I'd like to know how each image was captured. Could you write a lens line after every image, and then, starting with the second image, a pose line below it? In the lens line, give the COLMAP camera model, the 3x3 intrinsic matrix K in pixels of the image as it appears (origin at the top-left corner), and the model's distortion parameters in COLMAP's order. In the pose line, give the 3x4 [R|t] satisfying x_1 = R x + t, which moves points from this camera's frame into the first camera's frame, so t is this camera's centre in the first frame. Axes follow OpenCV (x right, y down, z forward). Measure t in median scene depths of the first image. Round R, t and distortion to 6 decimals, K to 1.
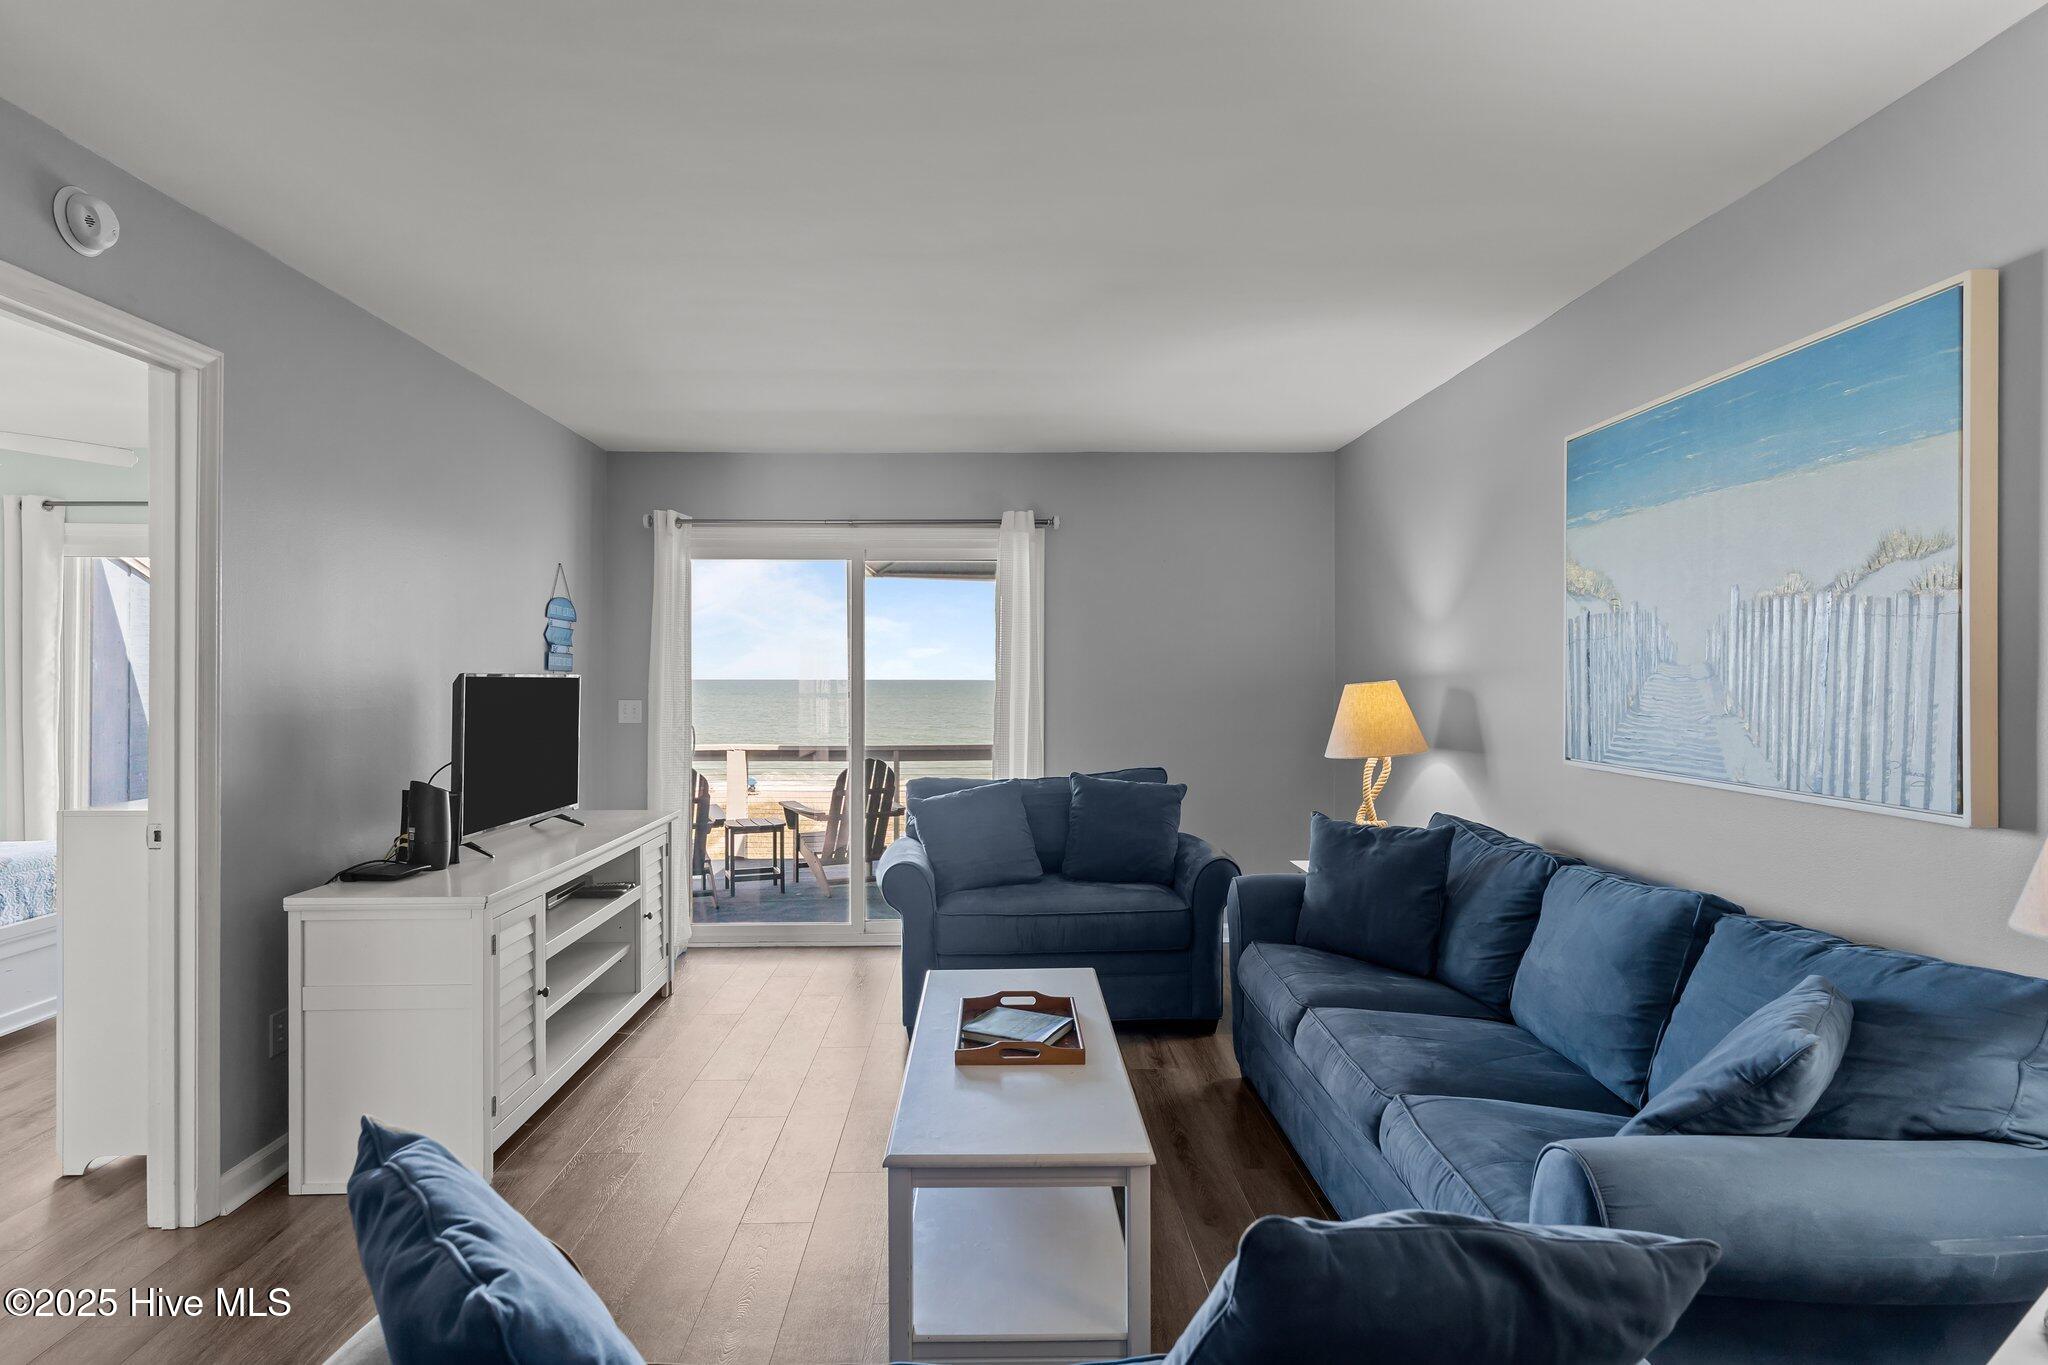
lens RADIAL K [[1073.2, 0, 1014.5], [0, 1073.2, 682.3], [0, 0, 1]] dist [0.004309, 0.000163]
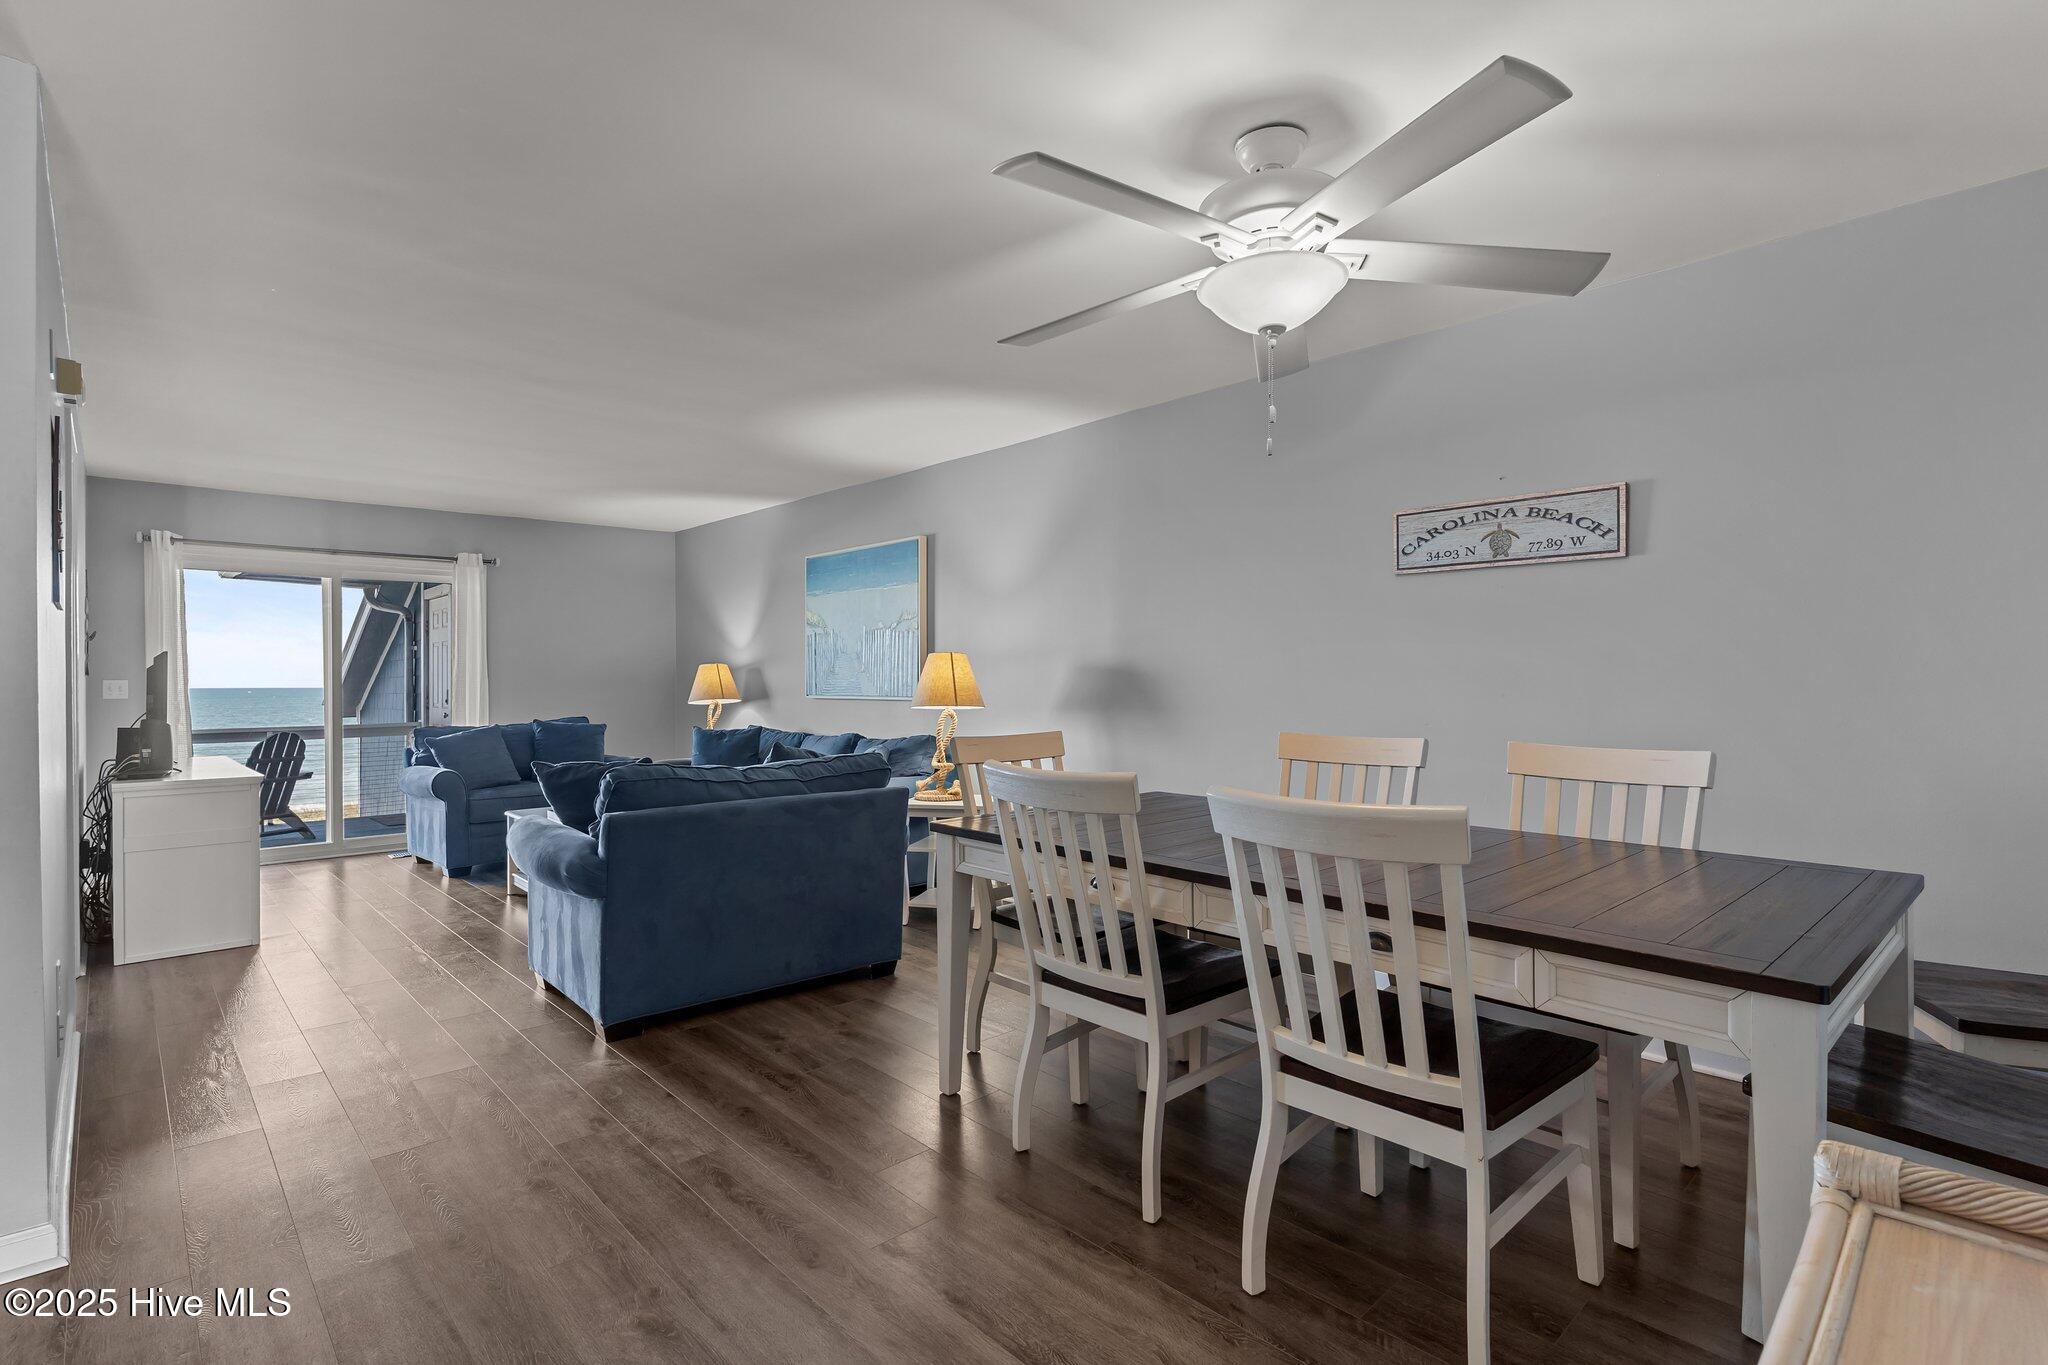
lens RADIAL K [[975.8, 0, 1023.3], [0, 975.8, 684.4], [0, 0, 1]] dist [0.001908, 0.000152]
pose [[0.753198, -0.006443, 0.657762, -0.393500], [0.008314, 0.999965, 0.000274, 0.038517], [-0.657741, 0.005262, 0.753226, -0.677038]]
